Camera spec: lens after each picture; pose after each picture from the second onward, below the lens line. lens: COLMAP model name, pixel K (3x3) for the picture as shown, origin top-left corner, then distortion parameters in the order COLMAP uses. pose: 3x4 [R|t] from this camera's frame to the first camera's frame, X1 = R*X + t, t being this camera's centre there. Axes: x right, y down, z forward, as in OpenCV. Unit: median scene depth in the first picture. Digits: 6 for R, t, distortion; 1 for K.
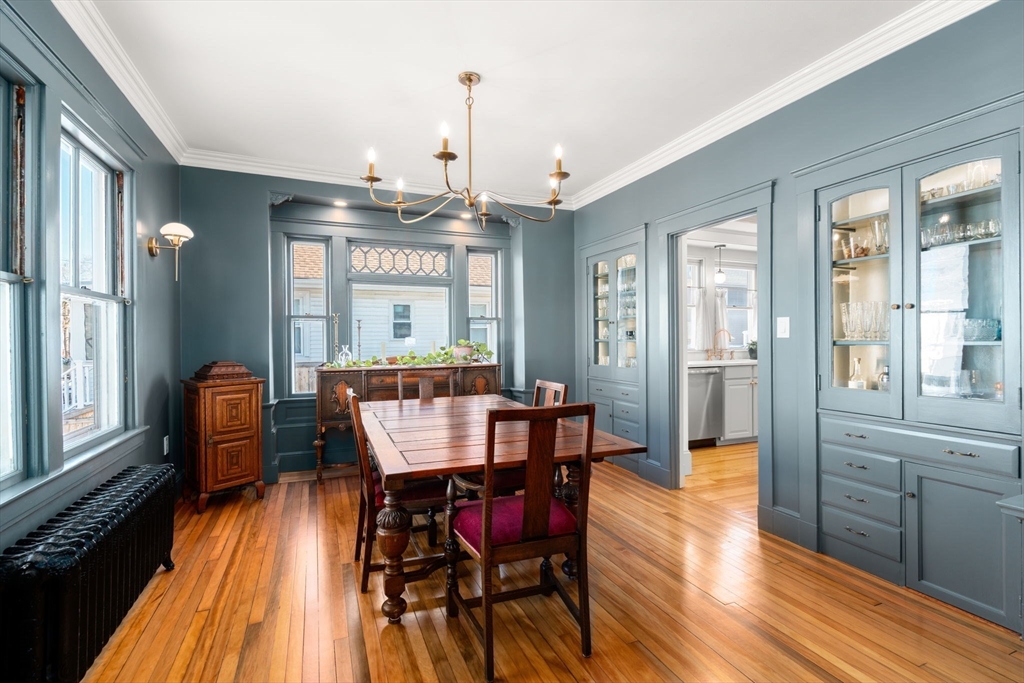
lens RADIAL K [[464.4, 0, 504.0], [0, 464.4, 340.1], [0, 0, 1]] dist [-0.003234, 0.002119]
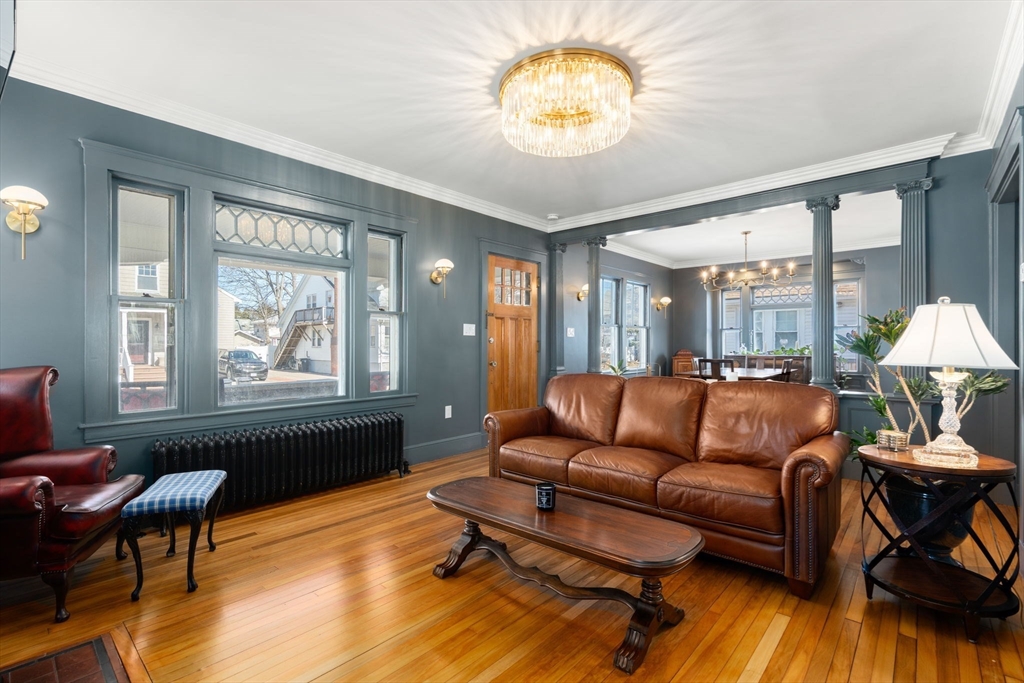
lens RADIAL K [[464.4, 0, 517.5], [0, 464.4, 342.5], [0, 0, 1]] dist [-0.003234, 0.002119]
pose [[0.450311, 0.001703, -0.892870, 1.402313], [-0.004003, 0.999992, -0.000111, 0.015575], [0.892863, 0.003625, 0.450314, -1.047105]]
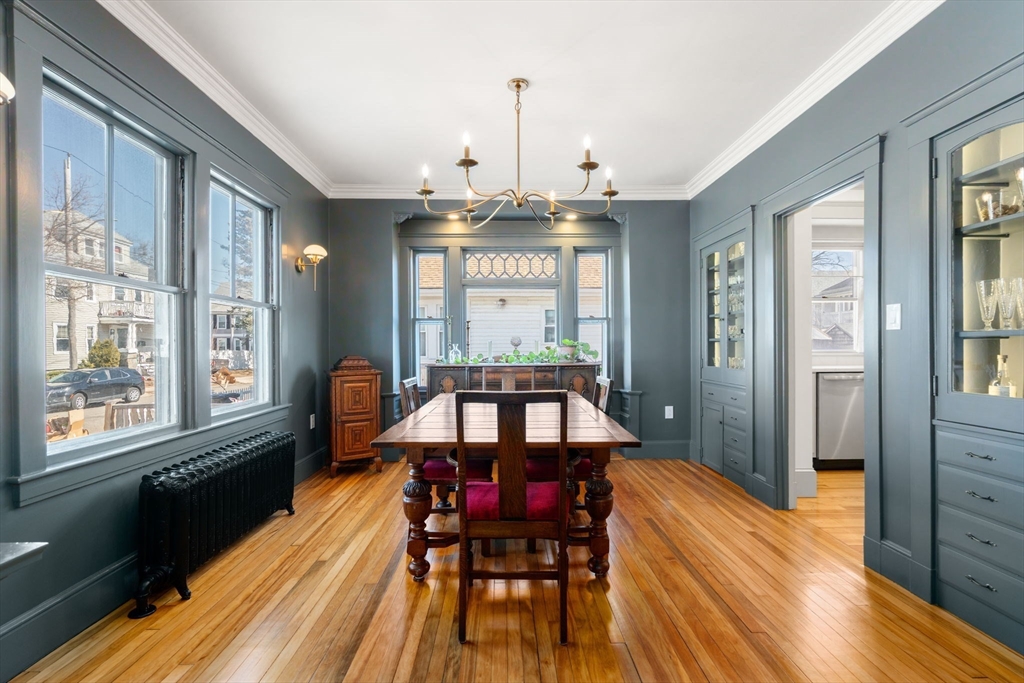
lens RADIAL K [[464.4, 0, 508.6], [0, 464.4, 347.8], [0, 0, 1]] dist [-0.003234, 0.002119]
pose [[0.932605, 0.003160, -0.360884, 0.255362], [-0.002333, 0.999994, 0.002728, 0.023613], [0.360890, -0.001703, 0.932607, 0.014491]]
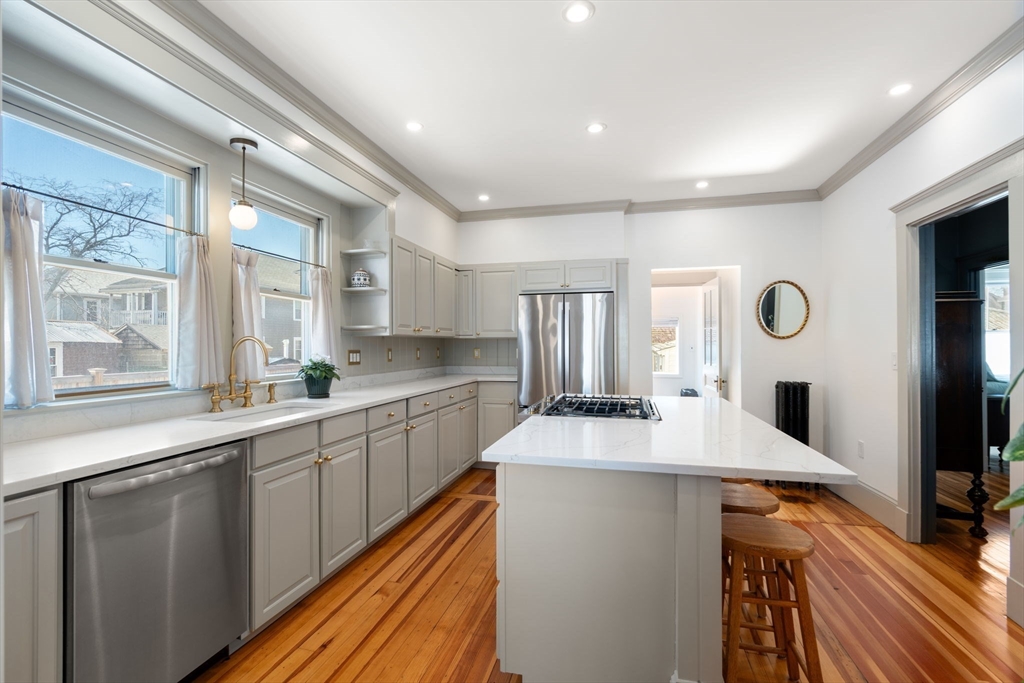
lens RADIAL K [[464.4, 0, 512.4], [0, 464.4, 341.8], [0, 0, 1]] dist [-0.003234, 0.002119]
pose [[0.591205, 0.006355, 0.806497, 0.510374], [0.004533, 0.999927, -0.011202, -0.024405], [-0.806509, 0.010279, 0.591133, 1.043614]]
